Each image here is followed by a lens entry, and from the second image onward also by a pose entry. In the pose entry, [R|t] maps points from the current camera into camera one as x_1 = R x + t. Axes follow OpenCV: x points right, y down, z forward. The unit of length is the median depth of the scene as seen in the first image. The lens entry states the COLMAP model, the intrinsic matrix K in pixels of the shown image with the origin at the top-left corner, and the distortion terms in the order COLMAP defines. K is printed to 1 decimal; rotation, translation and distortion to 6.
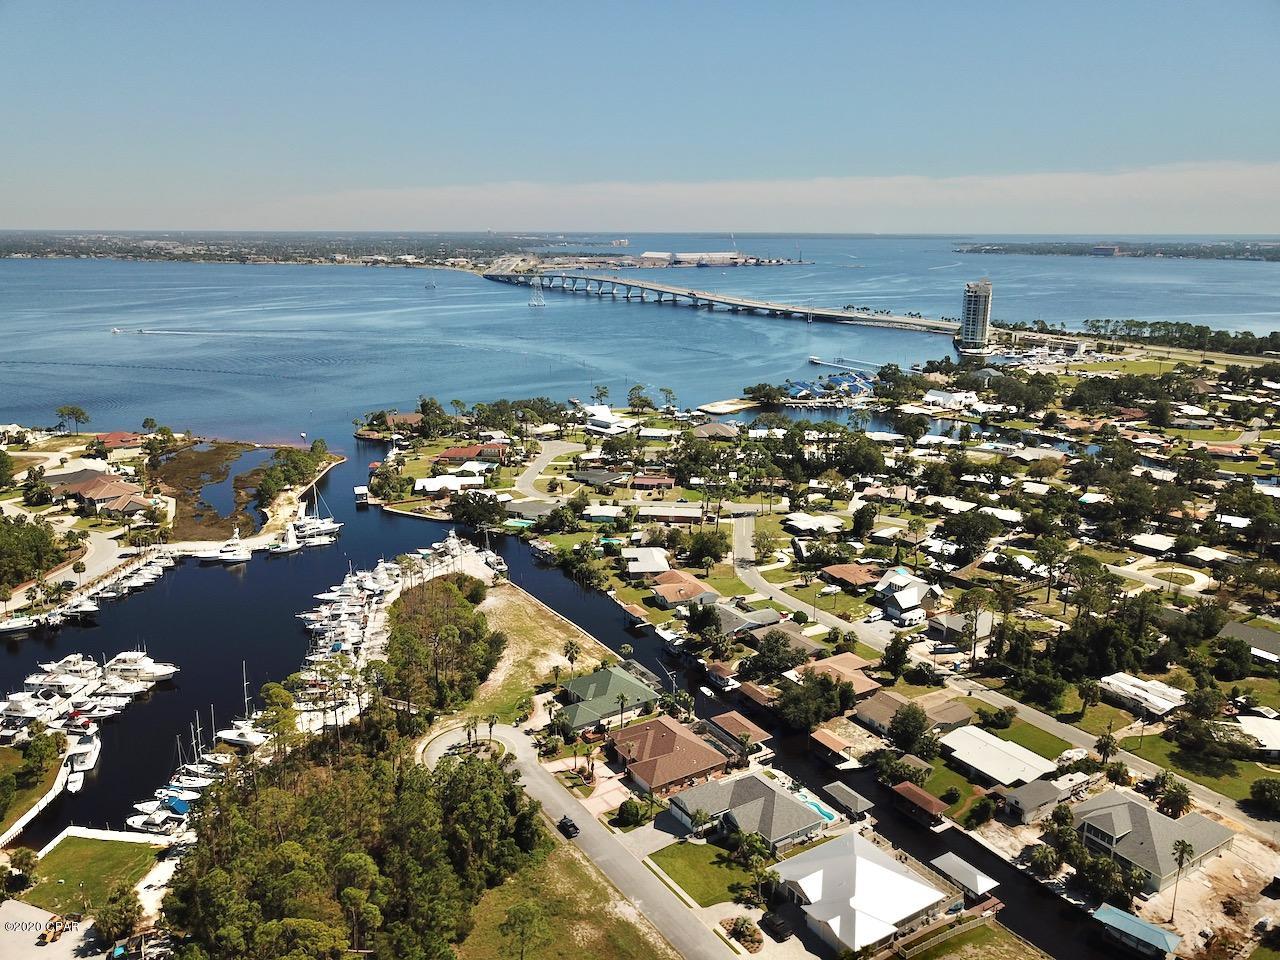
lens RADIAL K [[974.5, 0, 640.0], [0, 974.5, 480.0], [0, 0, 1]] dist [0.008538, -0.004555]
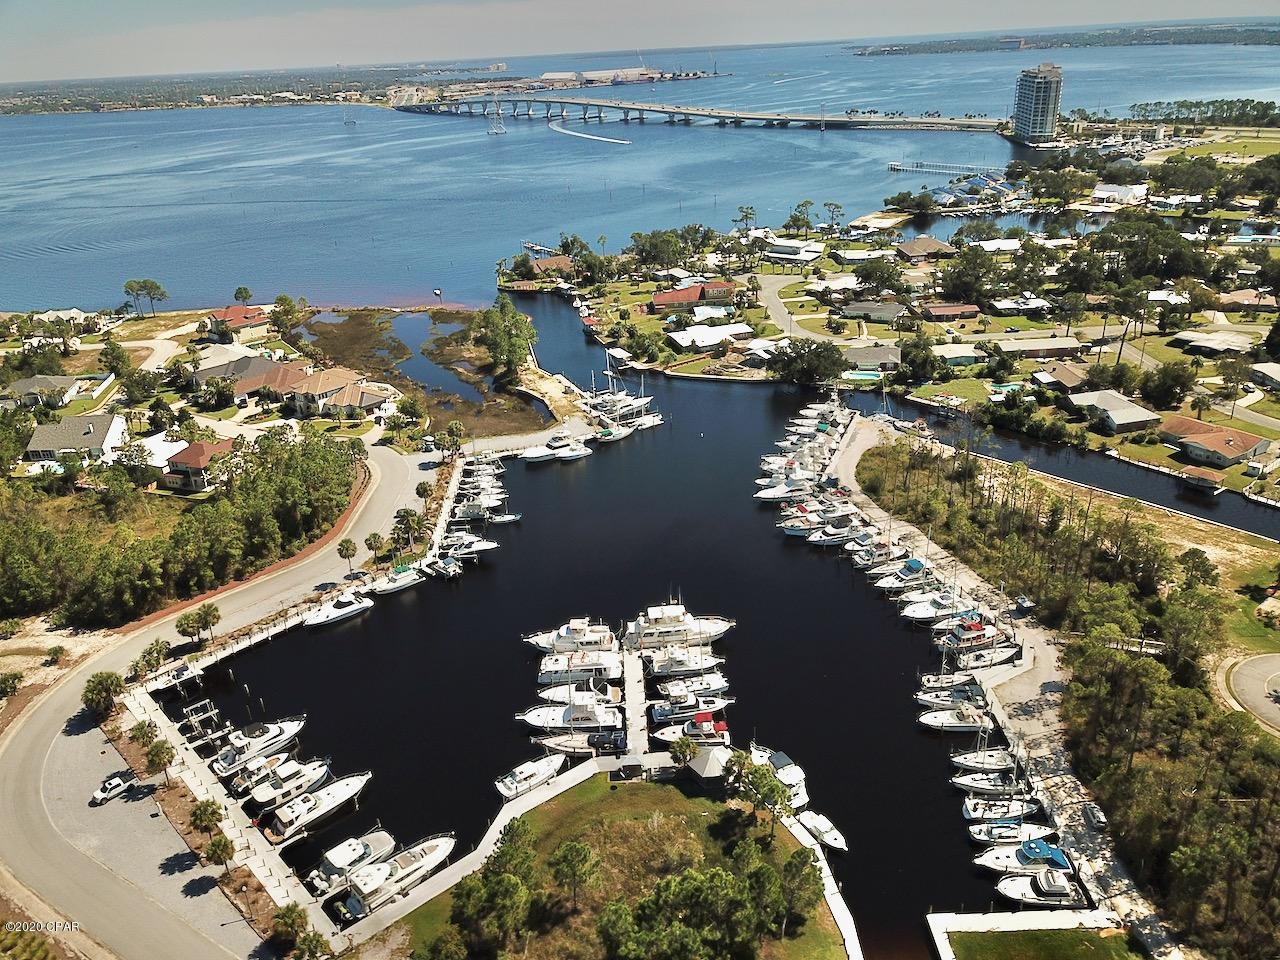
lens RADIAL K [[963.7, 0, 640.0], [0, 963.7, 480.0], [0, 0, 1]] dist [0.016117, -0.001728]
pose [[0.989255, -0.103273, 0.103484, -0.475901], [0.084672, 0.981744, 0.170322, -0.026525], [-0.119185, -0.159730, 0.979939, 0.267659]]
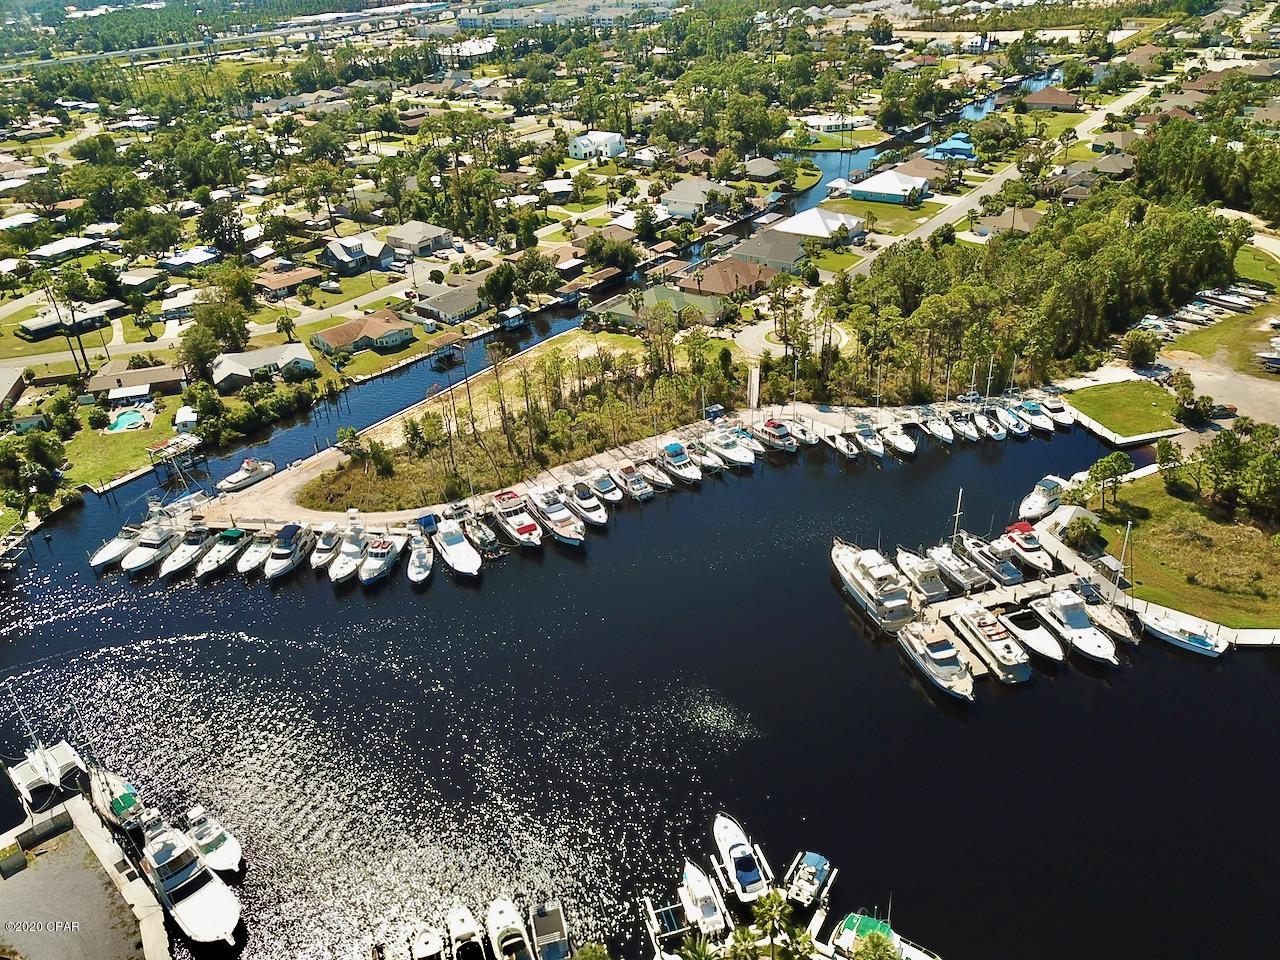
lens RADIAL K [[974.5, 0, 640.0], [0, 974.5, 480.0], [0, 0, 1]] dist [0.008538, -0.004555]
pose [[-0.357514, -0.448039, 0.819418, -0.727763], [0.279014, 0.786093, 0.551552, -0.168948], [-0.891255, 0.425816, -0.156030, 0.948352]]
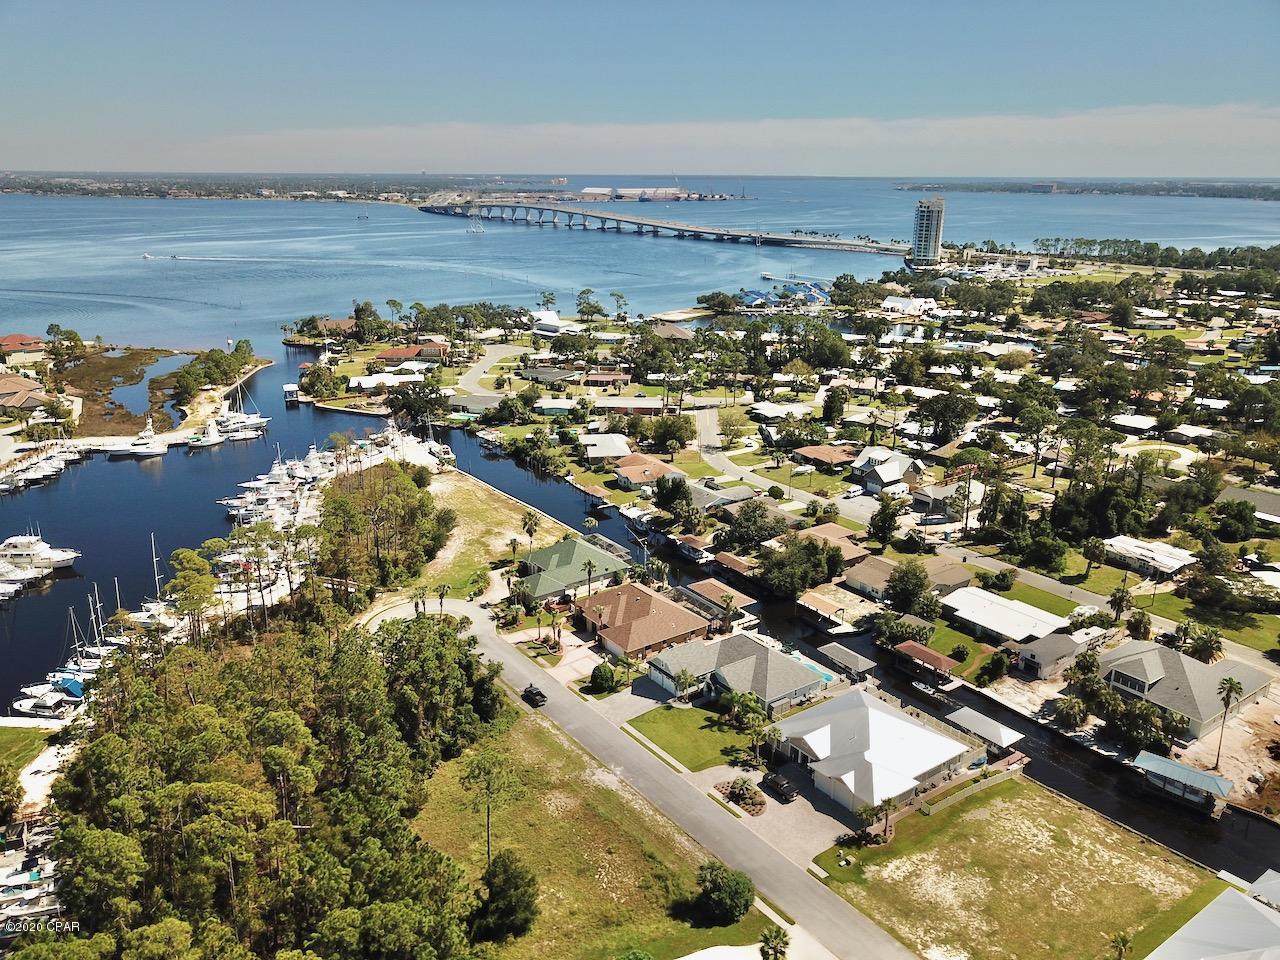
lens RADIAL K [[974.5, 0, 640.0], [0, 974.5, 480.0], [0, 0, 1]] dist [0.008538, -0.004555]
pose [[0.998201, -0.015044, 0.058032, -0.015436], [0.011878, 0.998442, 0.054528, 0.067557], [-0.058762, -0.053741, 0.996824, 0.077745]]
